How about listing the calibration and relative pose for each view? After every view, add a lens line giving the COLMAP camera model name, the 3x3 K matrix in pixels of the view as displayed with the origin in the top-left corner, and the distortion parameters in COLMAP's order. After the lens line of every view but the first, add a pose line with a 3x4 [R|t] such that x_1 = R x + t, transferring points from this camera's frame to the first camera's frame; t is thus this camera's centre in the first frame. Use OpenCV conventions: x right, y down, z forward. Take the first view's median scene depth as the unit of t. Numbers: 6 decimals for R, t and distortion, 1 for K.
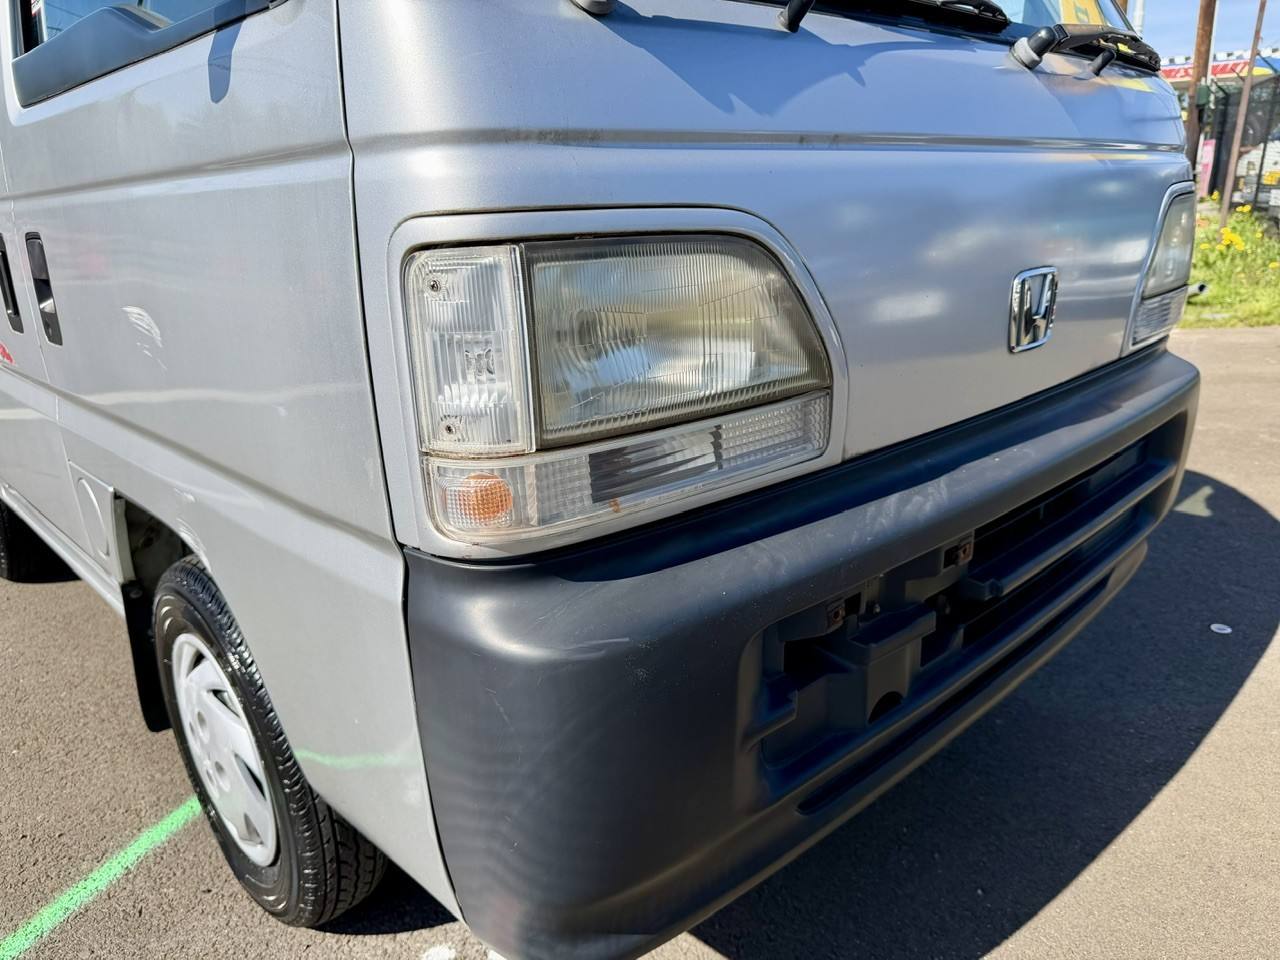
lens RADIAL K [[908.6, 0, 640.0], [0, 908.6, 480.0], [0, 0, 1]] dist [0.071414, -0.102432]
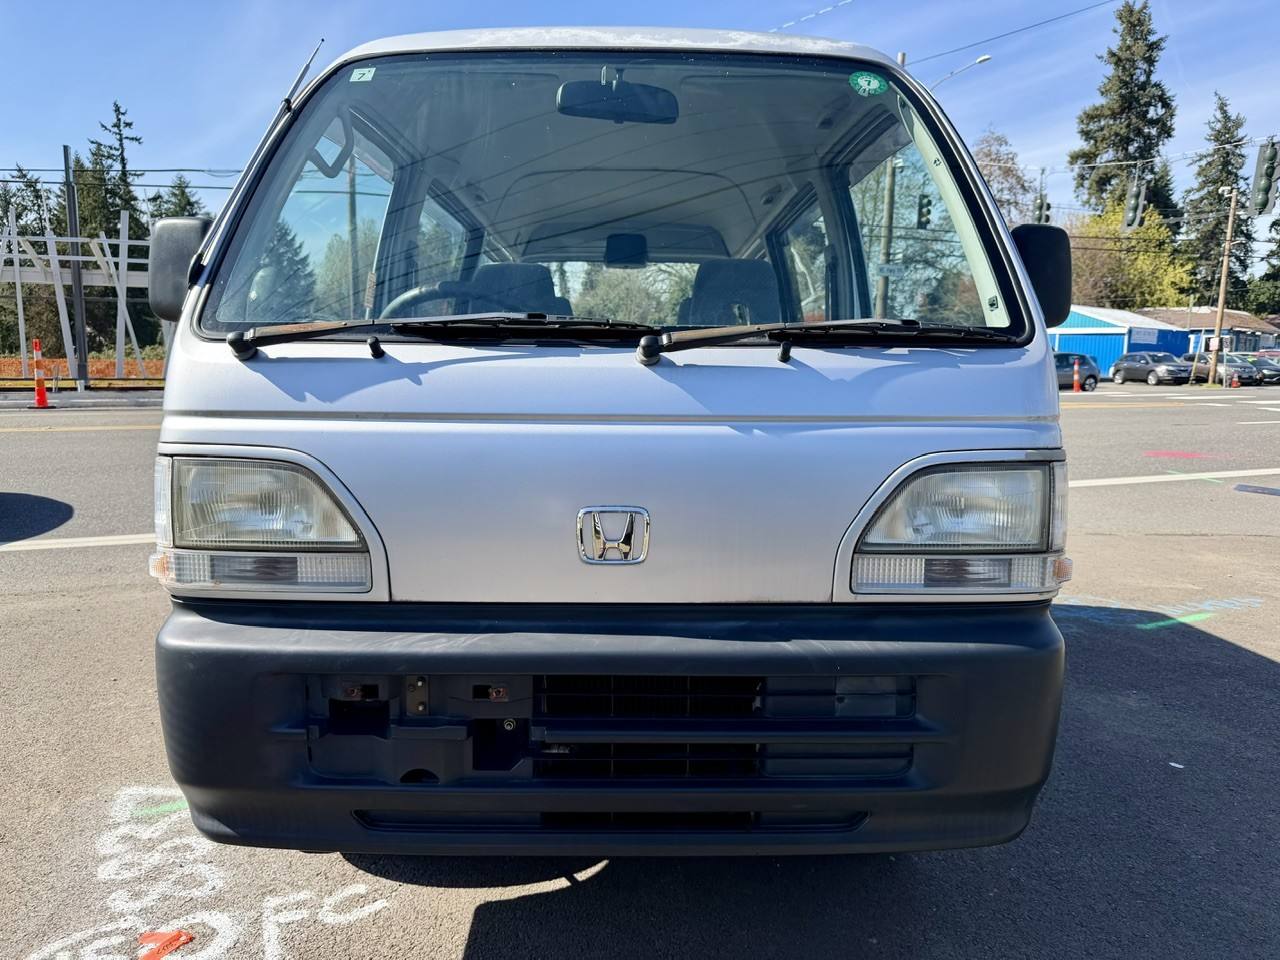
lens RADIAL K [[908.6, 0, 640.0], [0, 908.6, 480.0], [0, 0, 1]] dist [0.071414, -0.102432]
pose [[0.724496, 0.124726, -0.677901, 1.320969], [-0.237161, 0.968551, -0.075260, -0.173582], [0.647195, 0.215297, 0.731291, 0.040773]]
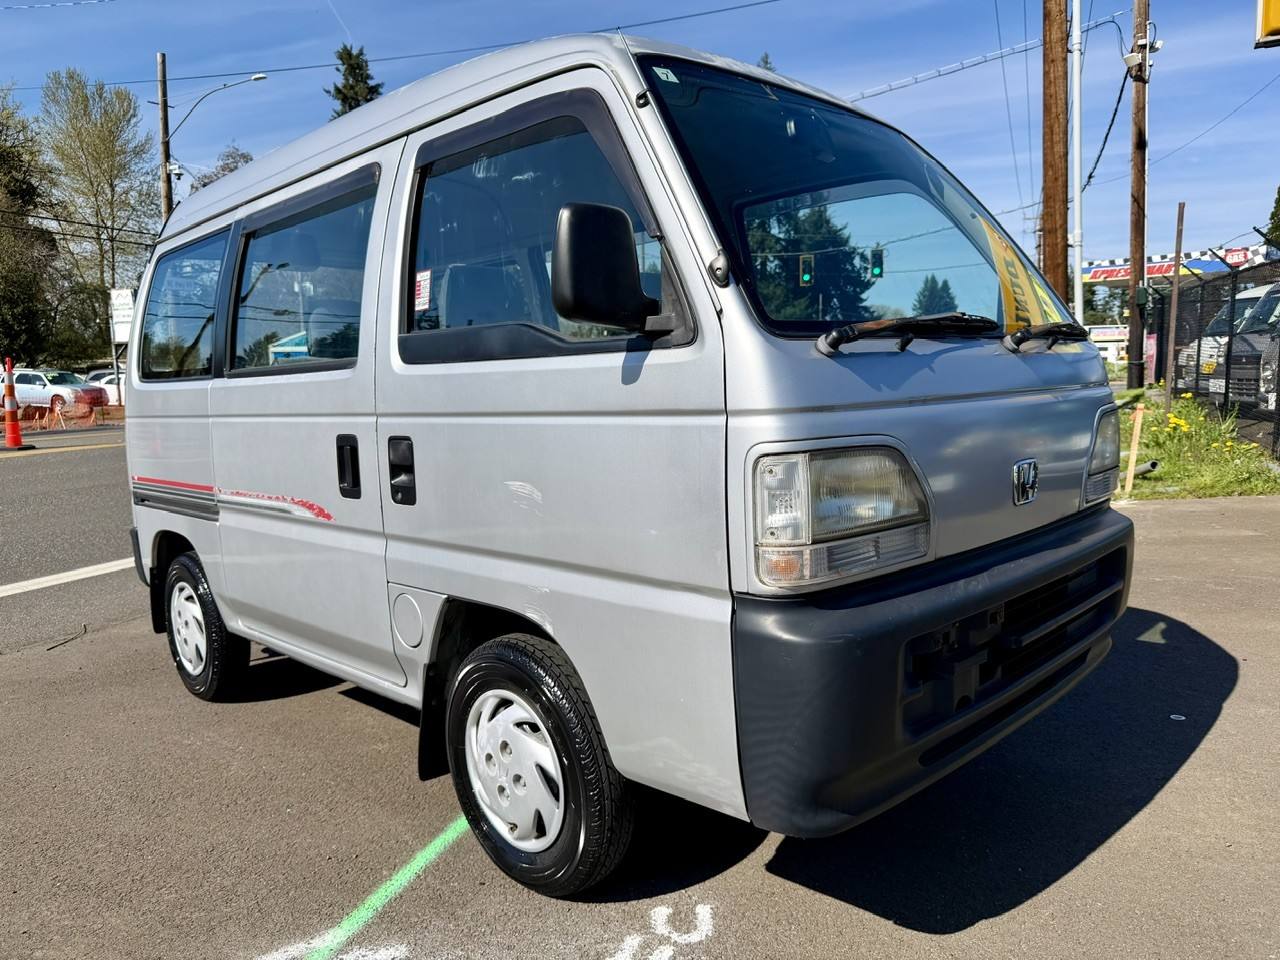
lens RADIAL K [[908.6, 0, 640.0], [0, 908.6, 480.0], [0, 0, 1]] dist [0.071414, -0.102432]
pose [[0.999762, -0.002010, 0.021713, -0.346592], [0.006061, 0.982118, -0.188170, 0.137828], [-0.020946, 0.188257, 0.981896, -0.707087]]
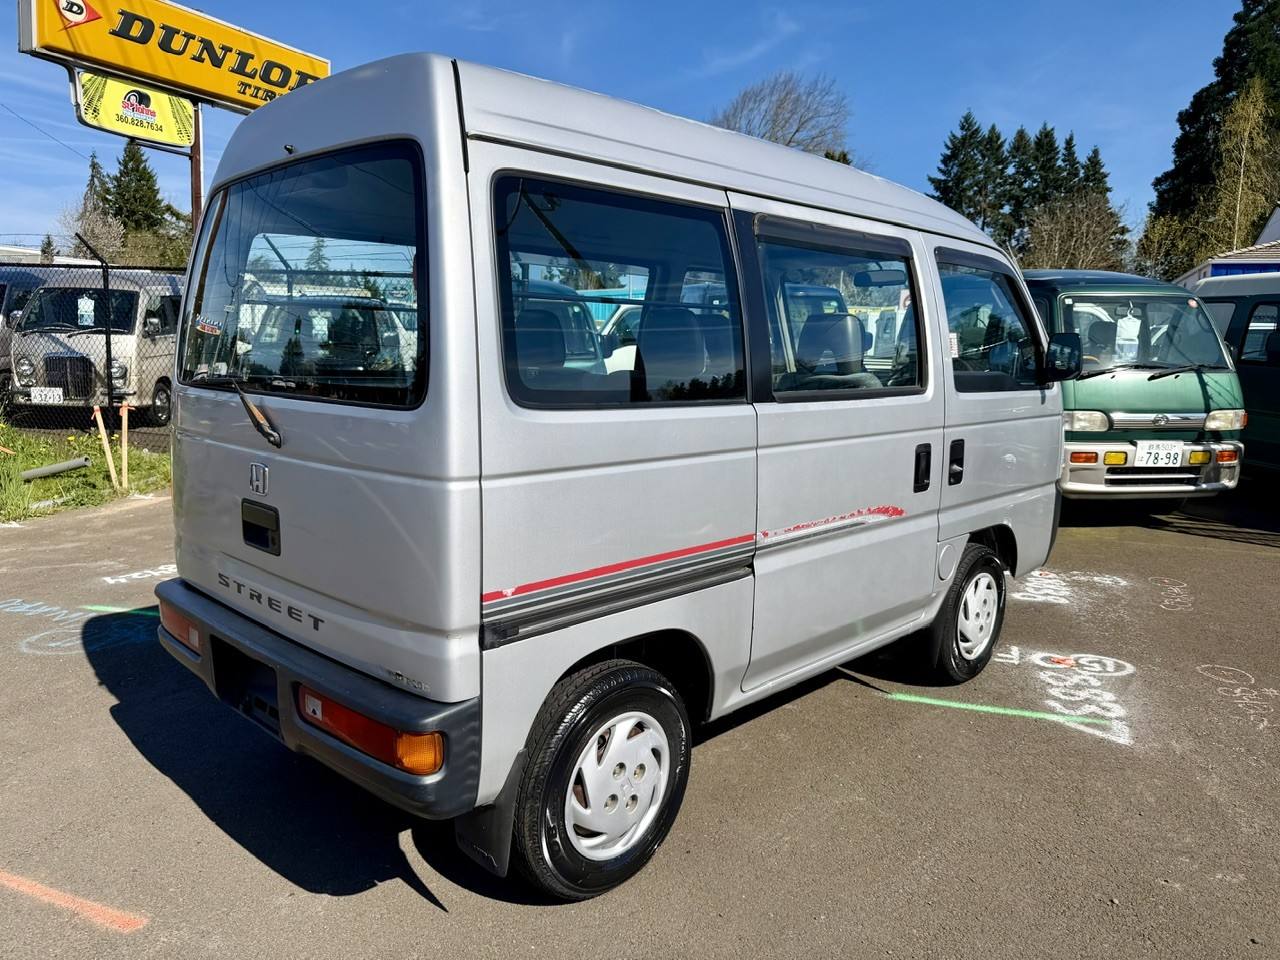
lens RADIAL K [[921.6, 0, 641.6], [0, 921.6, 491.6], [0, 0, 1]] dist [-0.010990, -0.007914]
pose [[-0.040148, -0.110460, 0.993069, -3.863618], [0.282552, 0.952051, 0.117320, -0.830486], [-0.958411, 0.285304, -0.007012, 2.344573]]
